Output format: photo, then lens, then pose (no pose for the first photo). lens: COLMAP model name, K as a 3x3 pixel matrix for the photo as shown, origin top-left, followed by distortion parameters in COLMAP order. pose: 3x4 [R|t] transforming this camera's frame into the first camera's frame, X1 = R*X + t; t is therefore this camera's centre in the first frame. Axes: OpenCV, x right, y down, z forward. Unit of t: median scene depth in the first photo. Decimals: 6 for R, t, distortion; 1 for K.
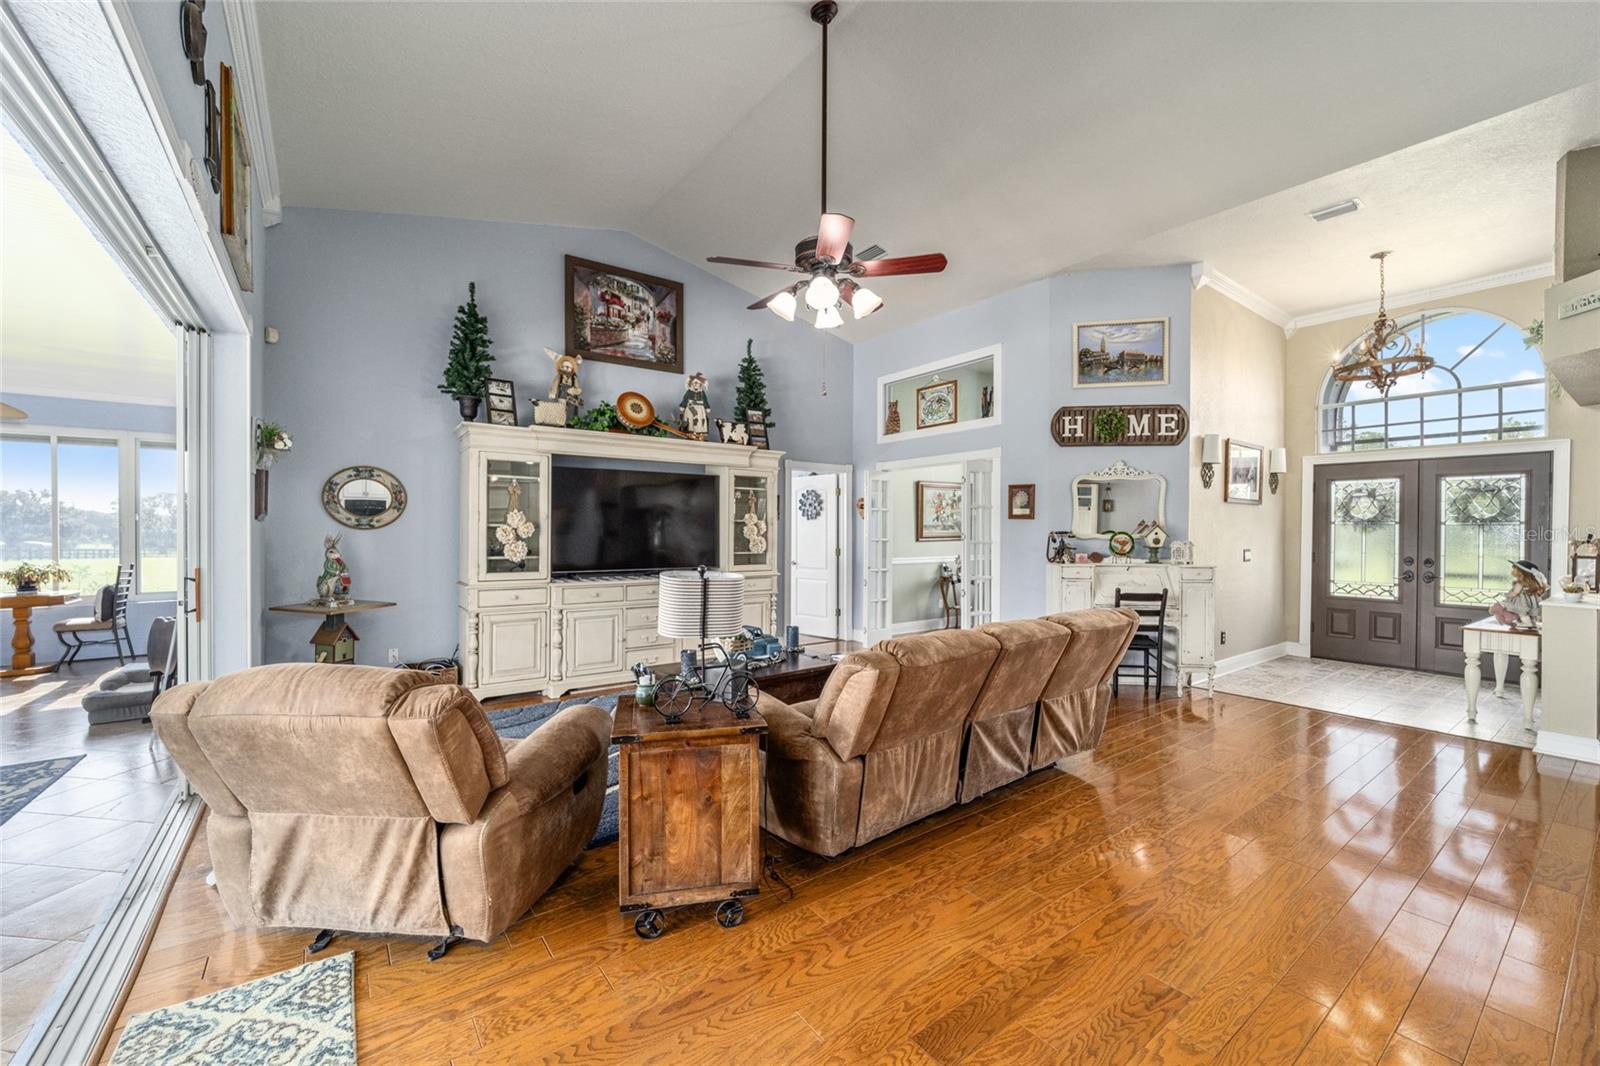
lens RADIAL K [[640.8, 0, 795.4], [0, 640.8, 534.3], [0, 0, 1]] dist [-0.002241, -0.002233]
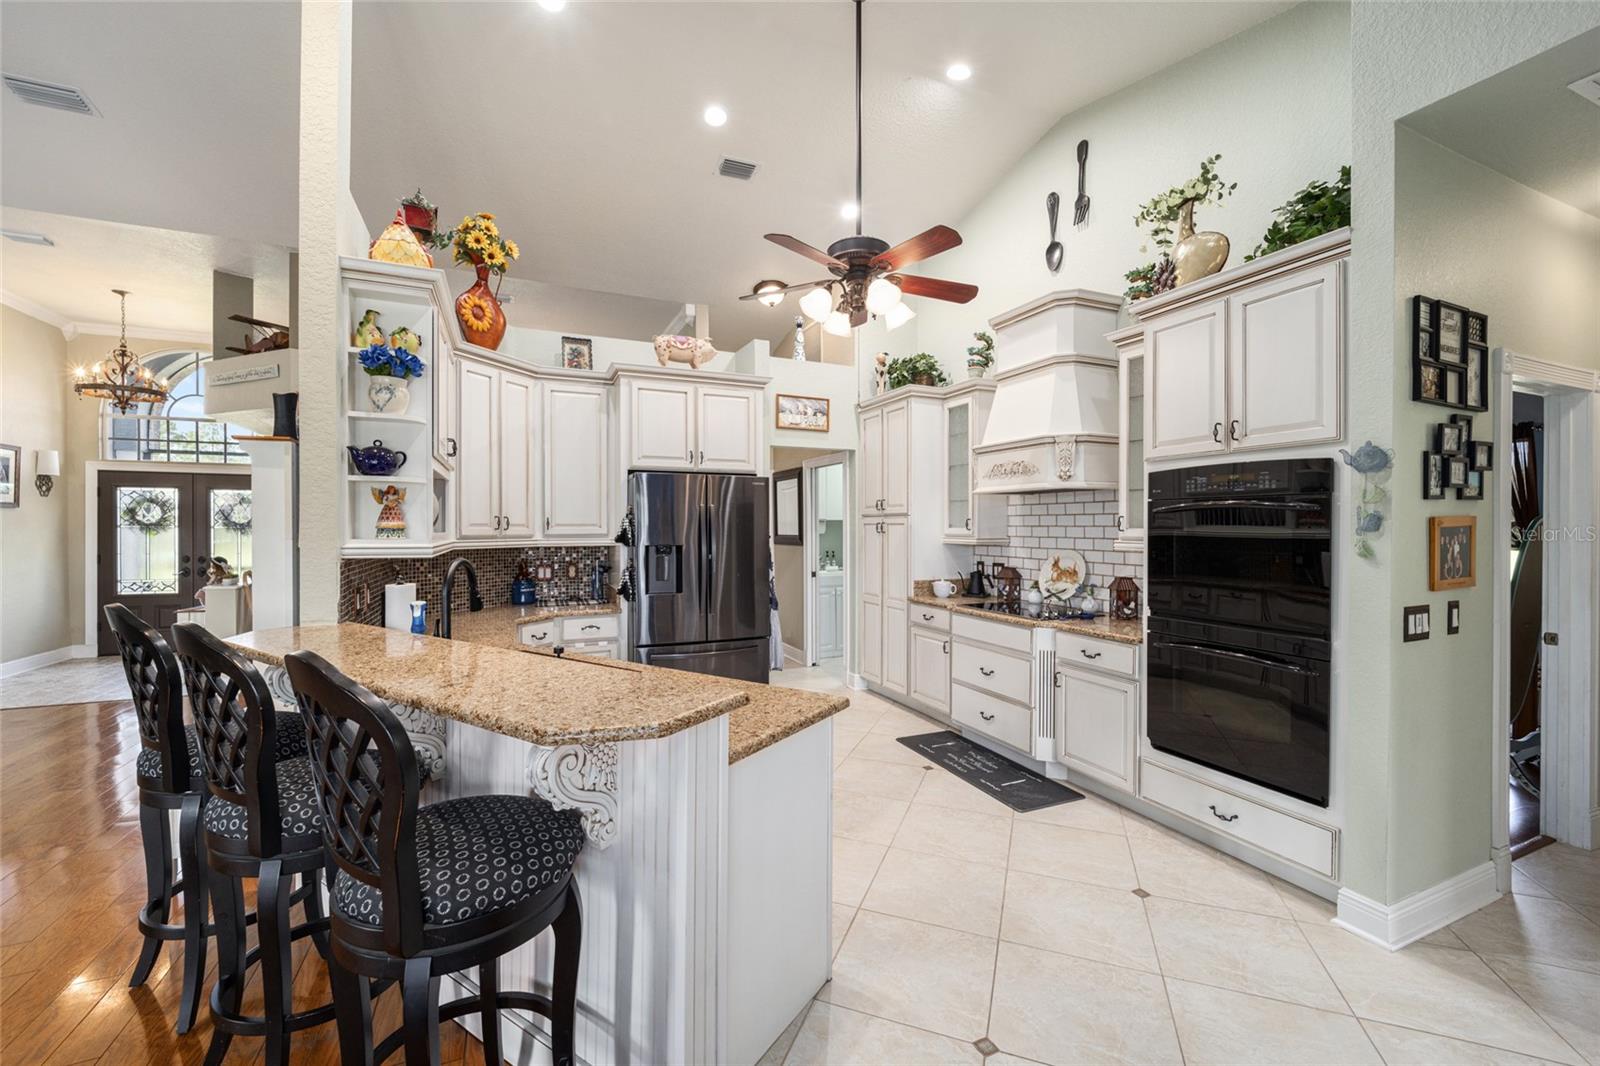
lens RADIAL K [[640.8, 0, 796.7], [0, 640.8, 531.4], [0, 0, 1]] dist [-0.002241, -0.002233]
pose [[0.222777, -0.009561, 0.974822, 0.071112], [0.008118, 0.999935, 0.007952, -0.009716], [-0.974836, 0.006142, 0.222840, -0.384160]]
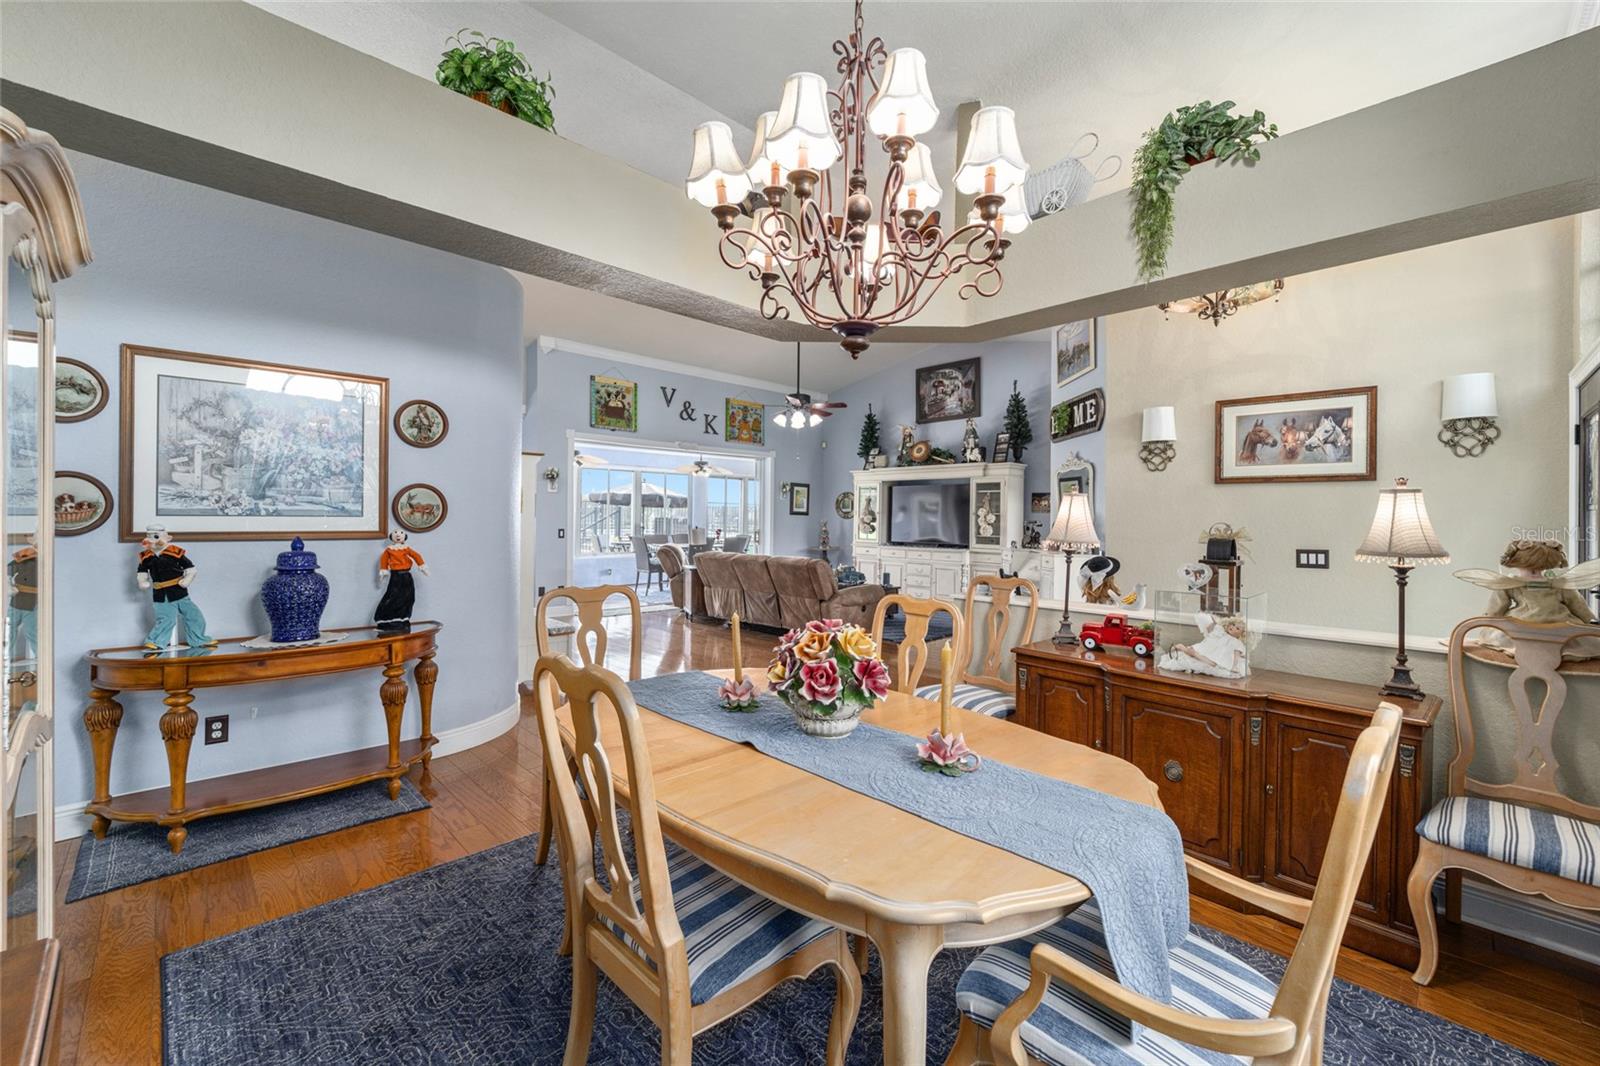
lens RADIAL K [[640.8, 0, 785.4], [0, 640.8, 517.3], [0, 0, 1]] dist [-0.002241, -0.002233]
pose [[0.128014, -0.003844, -0.991765, 1.408802], [-0.019923, 0.999781, -0.006447, 0.005387], [0.991572, 0.020584, 0.127909, 0.402876]]
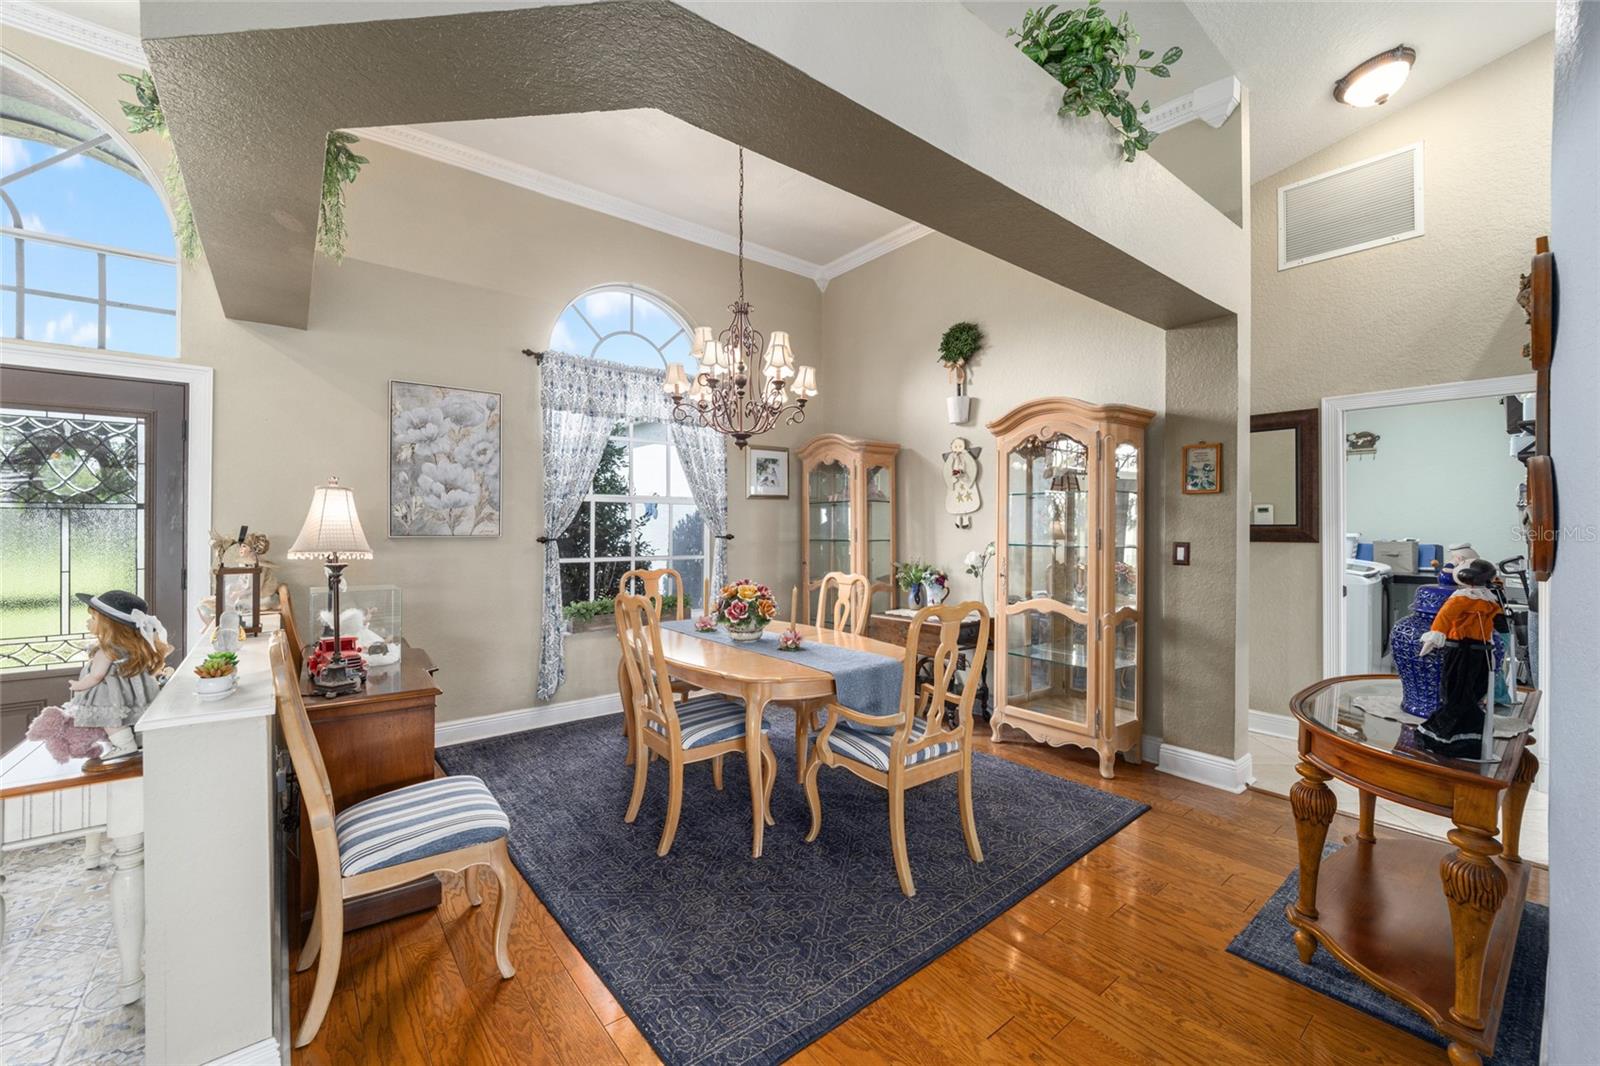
lens RADIAL K [[640.8, 0, 792.6], [0, 640.8, 532.5], [0, 0, 1]] dist [-0.002241, -0.002233]
pose [[-0.040772, -0.016775, 0.999028, 0.550734], [0.005890, 0.999838, 0.017029, -0.000947], [-0.999151, 0.006579, -0.040666, 0.445369]]
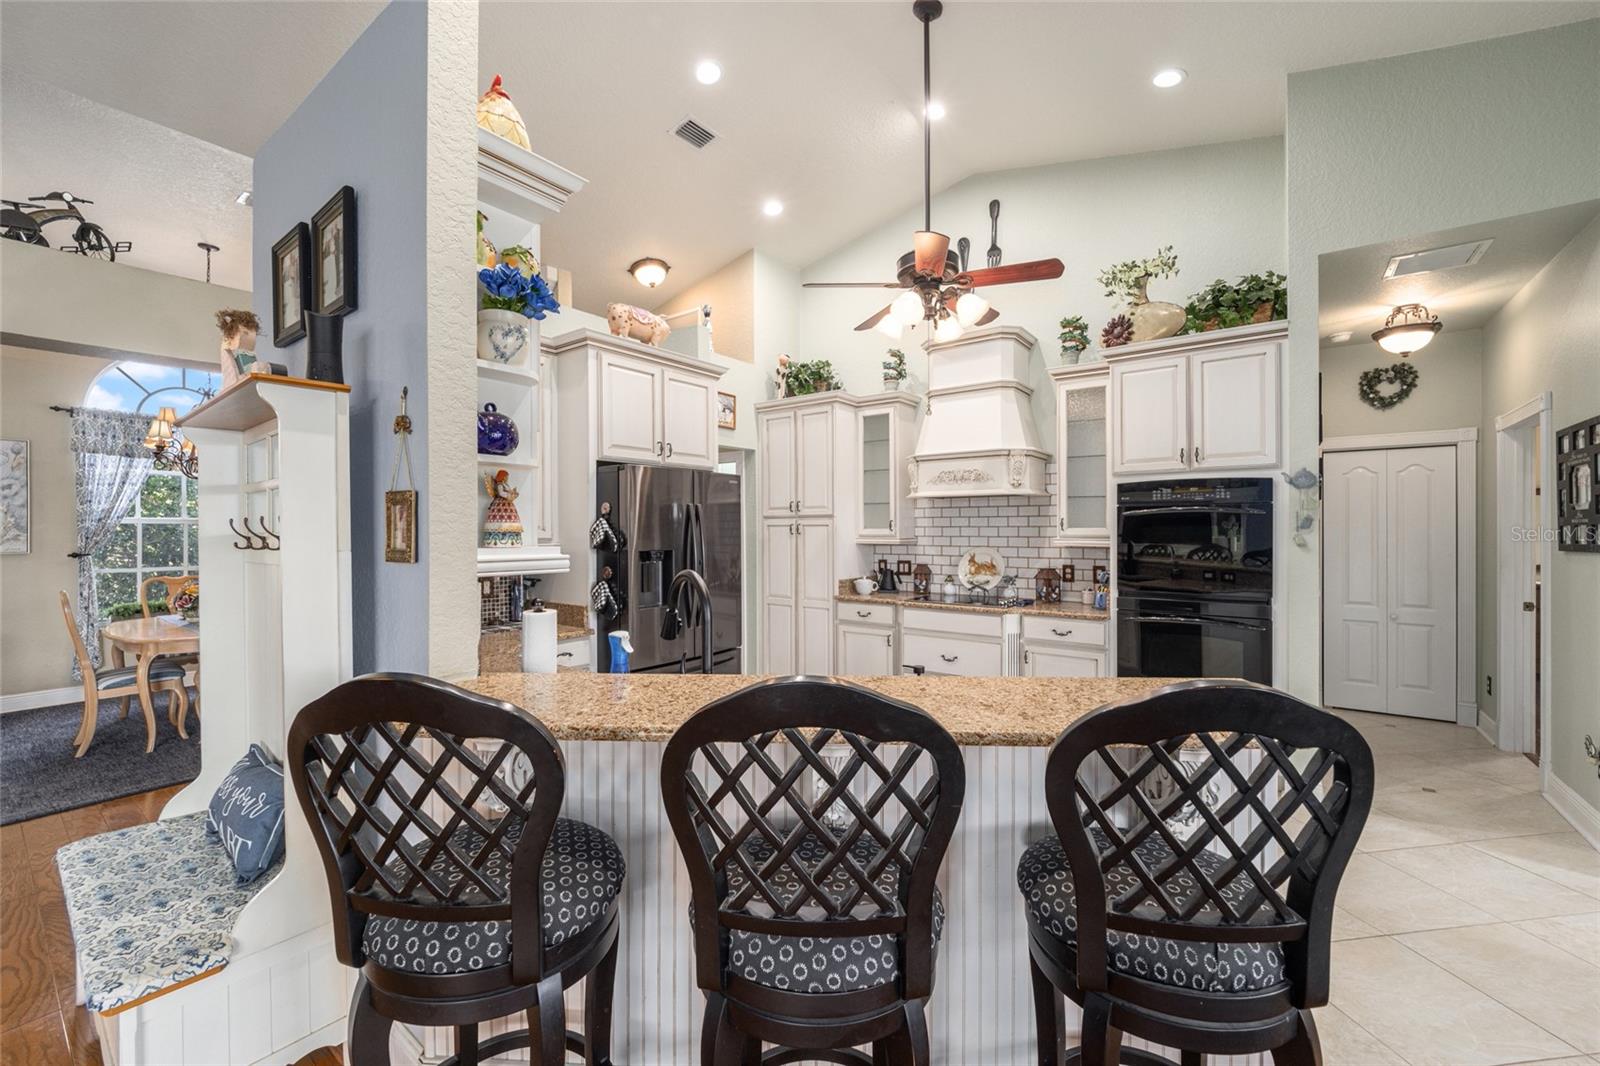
lens RADIAL K [[640.8, 0, 800.0], [0, 640.8, 533.5], [0, 0, 1]] dist [-0.002241, -0.002233]
pose [[-0.287106, -0.008881, 0.957858, 0.106383], [0.012083, 0.999844, 0.012892, -0.012345], [-0.957823, 0.015276, -0.286954, -0.042852]]
